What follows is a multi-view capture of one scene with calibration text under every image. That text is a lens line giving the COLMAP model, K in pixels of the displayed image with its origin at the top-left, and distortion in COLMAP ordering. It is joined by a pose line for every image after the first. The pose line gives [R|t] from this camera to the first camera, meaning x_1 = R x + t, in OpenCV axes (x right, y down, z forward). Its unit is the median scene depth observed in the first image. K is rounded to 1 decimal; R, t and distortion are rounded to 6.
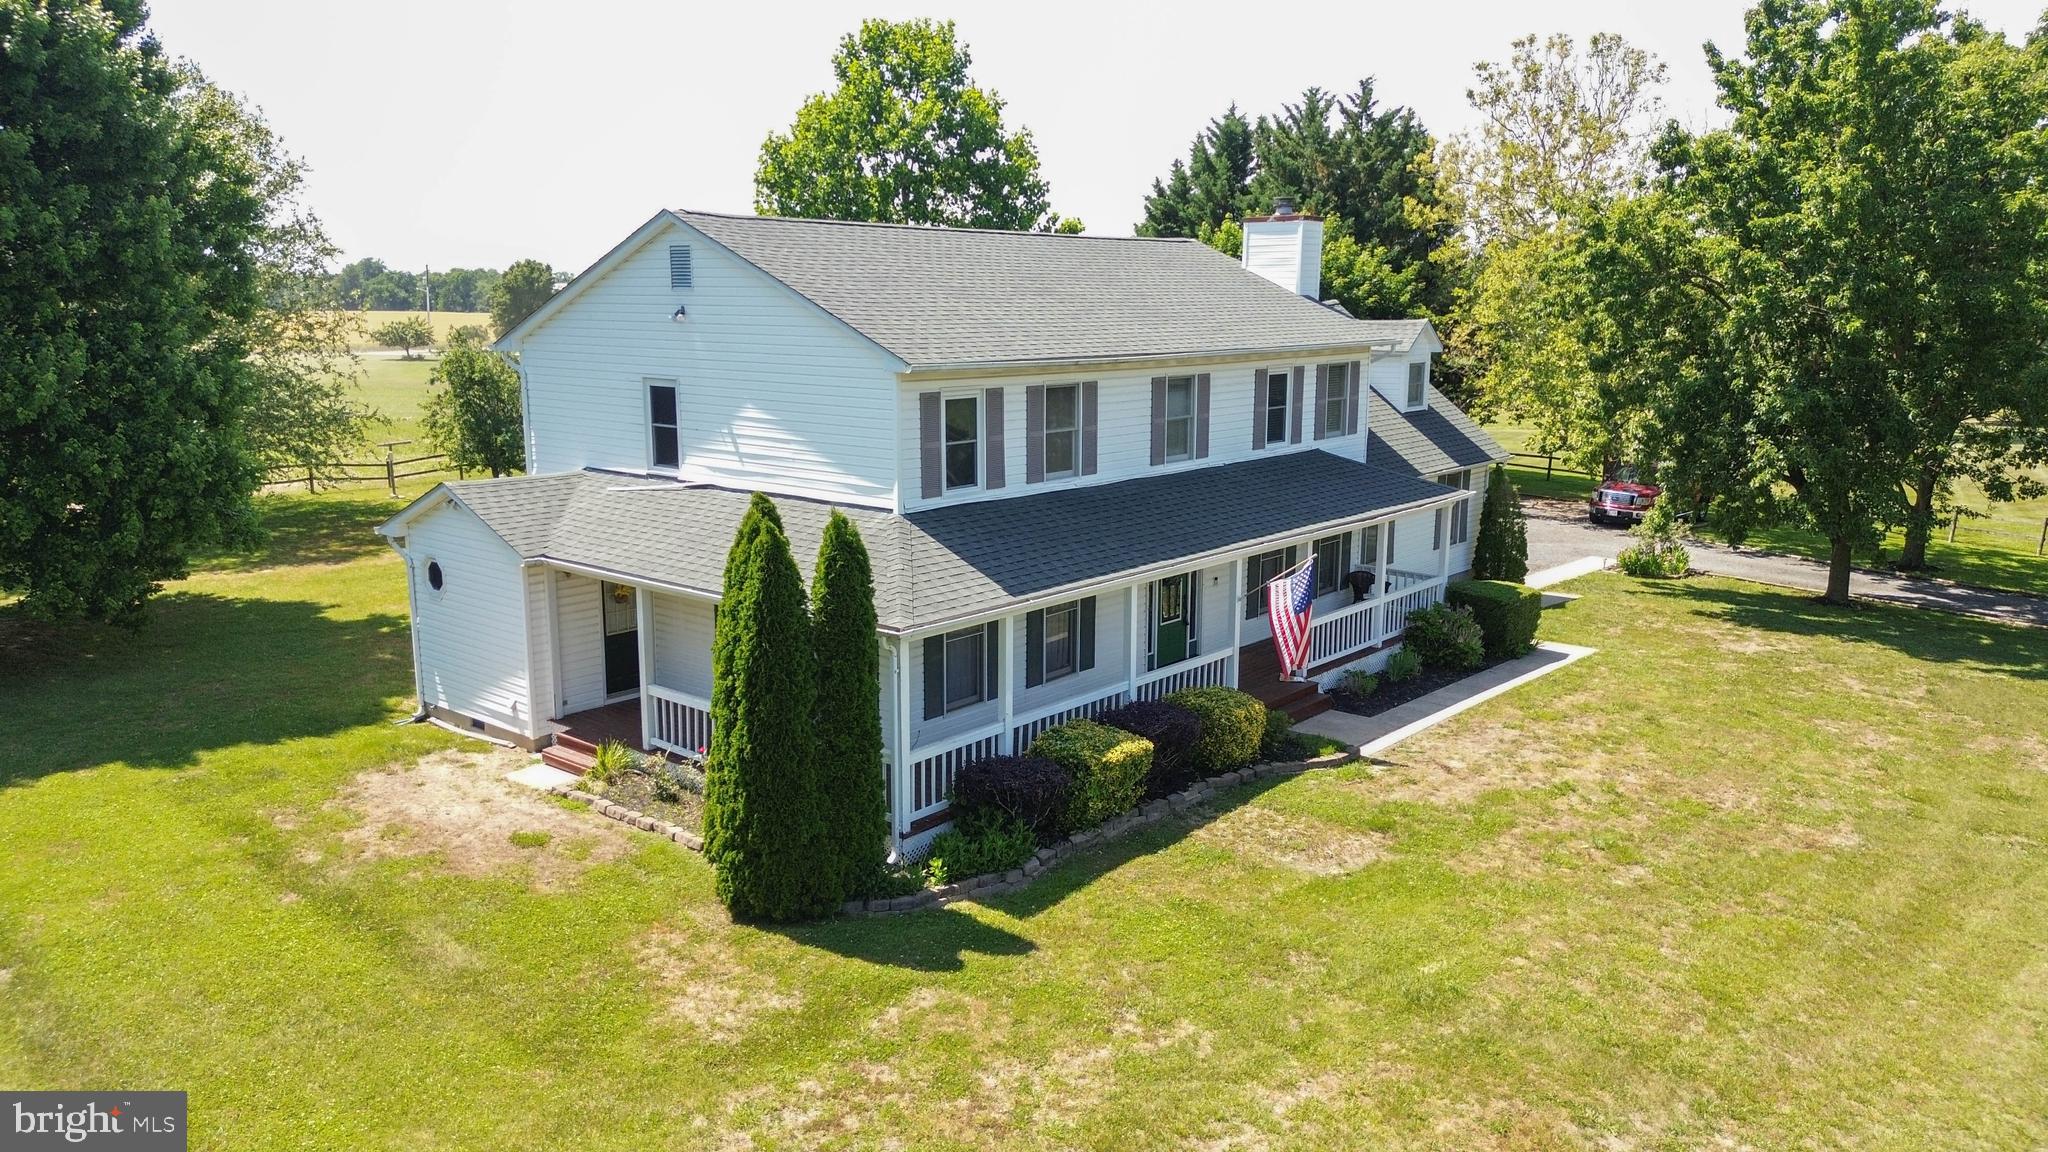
lens RADIAL K [[1492.2, 0, 1030.3], [0, 1492.2, 585.3], [0, 0, 1]] dist [0.024428, -0.010754]
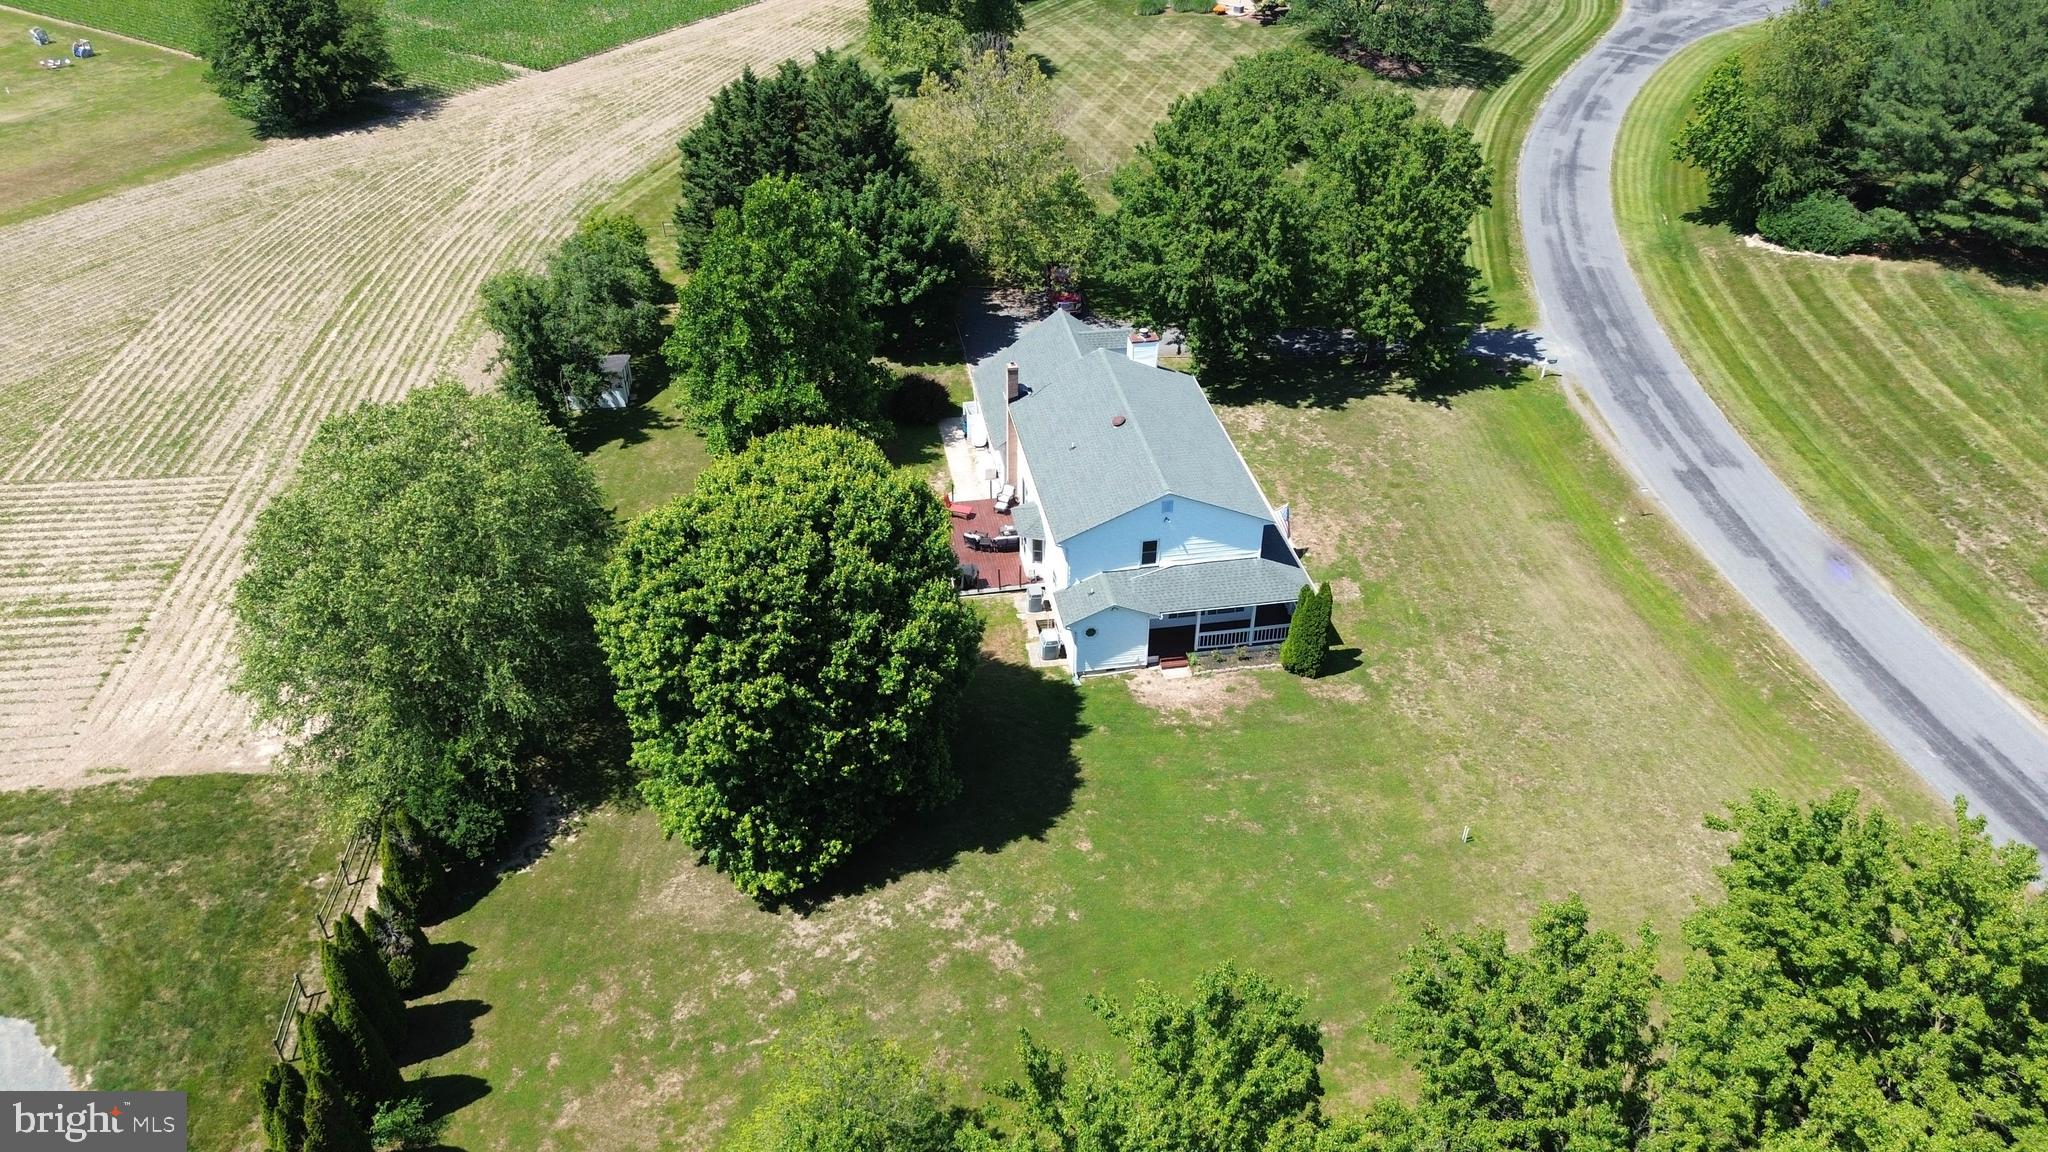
lens RADIAL K [[1492.2, 0, 1022.6], [0, 1492.2, 579.5], [0, 0, 1]] dist [0.024428, -0.010754]
pose [[0.651956, -0.450085, 0.610227, -2.275757], [0.156060, 0.867194, 0.472884, -1.520905], [-0.742024, -0.213068, 0.635613, -0.691973]]
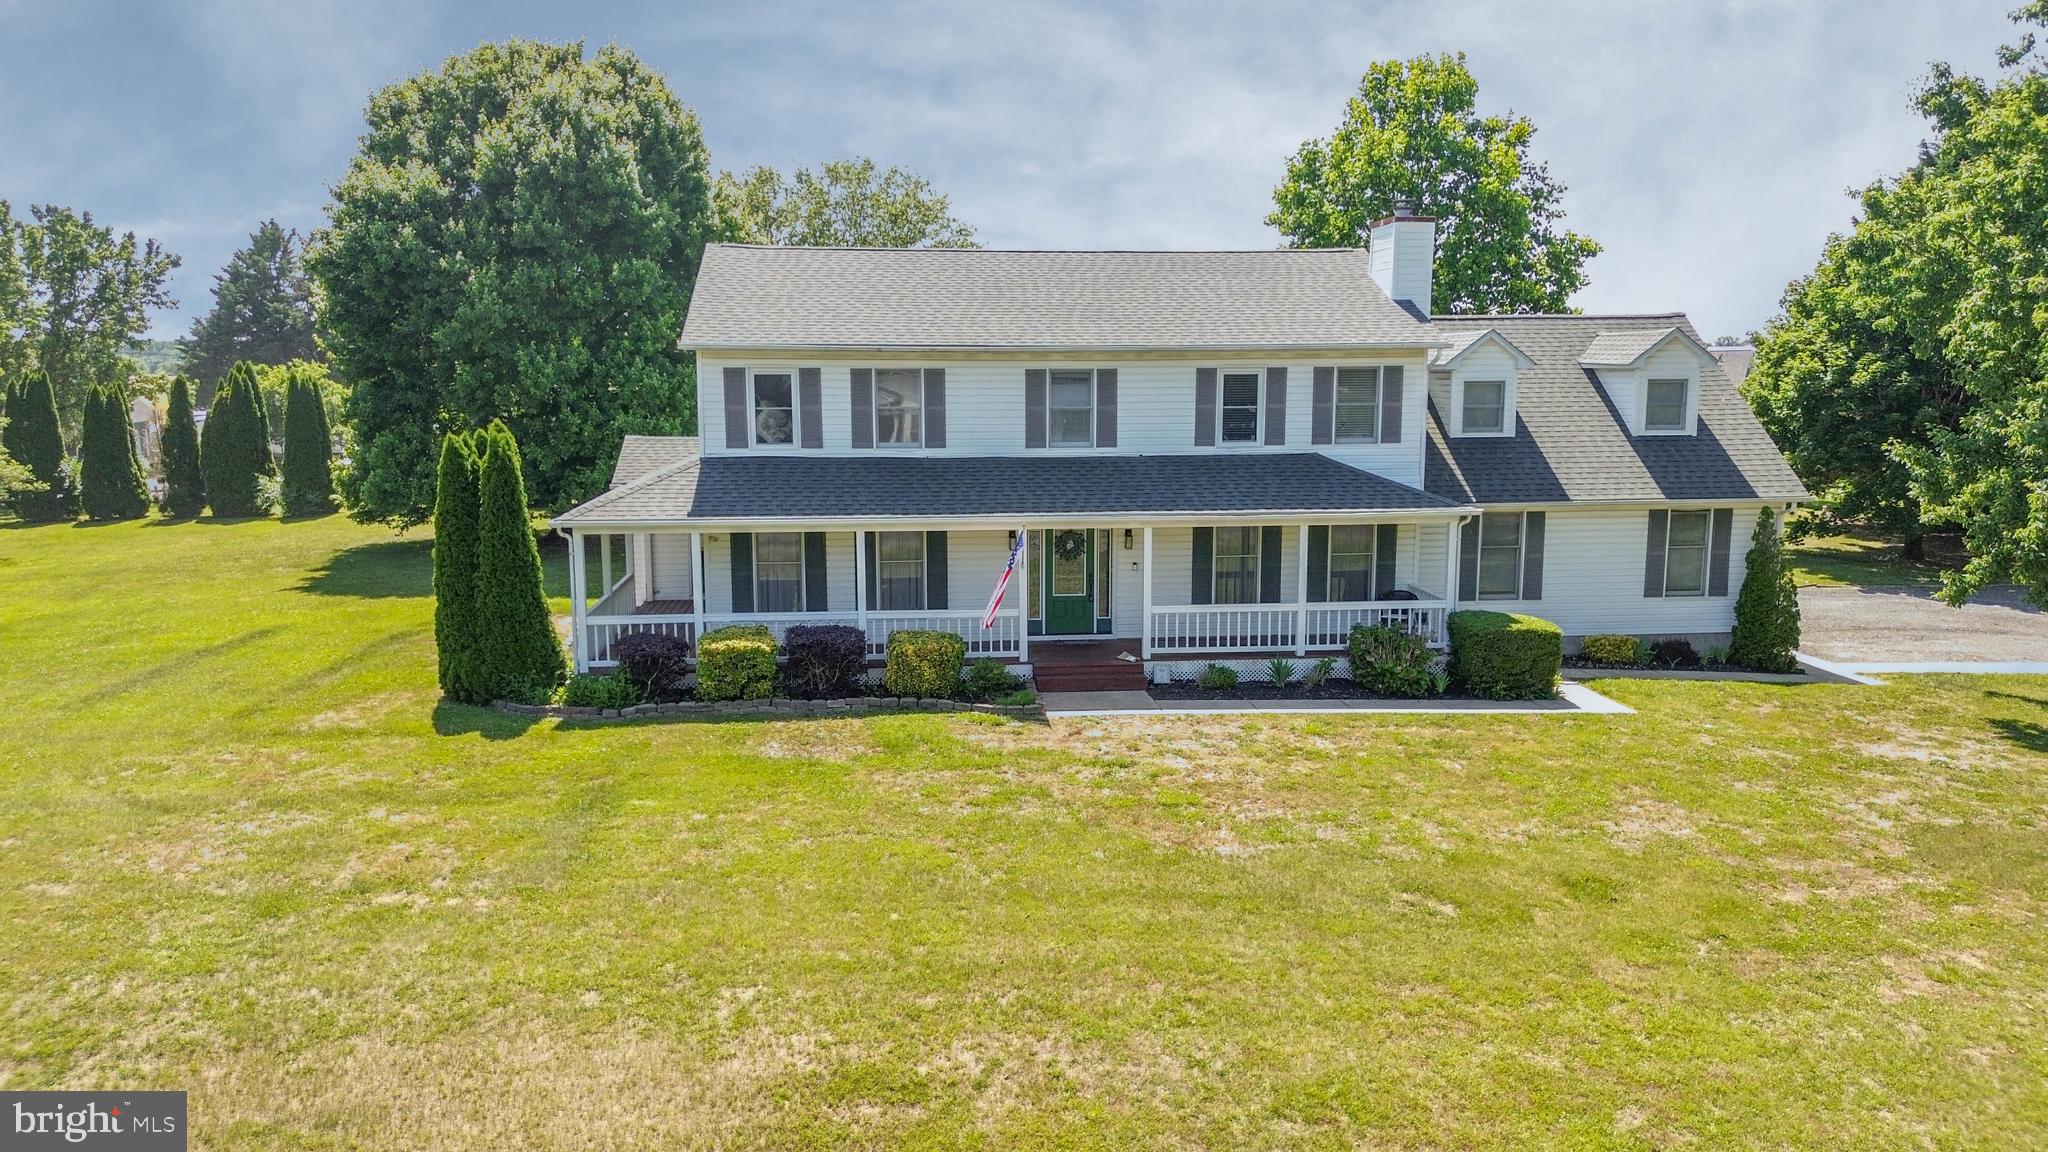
lens RADIAL K [[1500.0, 0, 1012.3], [0, 1500.0, 577.0], [0, 0, 1]] dist [0.037771, -0.003957]
pose [[0.711213, 0.095752, -0.696425, 0.960970], [-0.132989, 0.991117, 0.000456, 0.019608], [0.690283, 0.092292, 0.717630, 0.210111]]
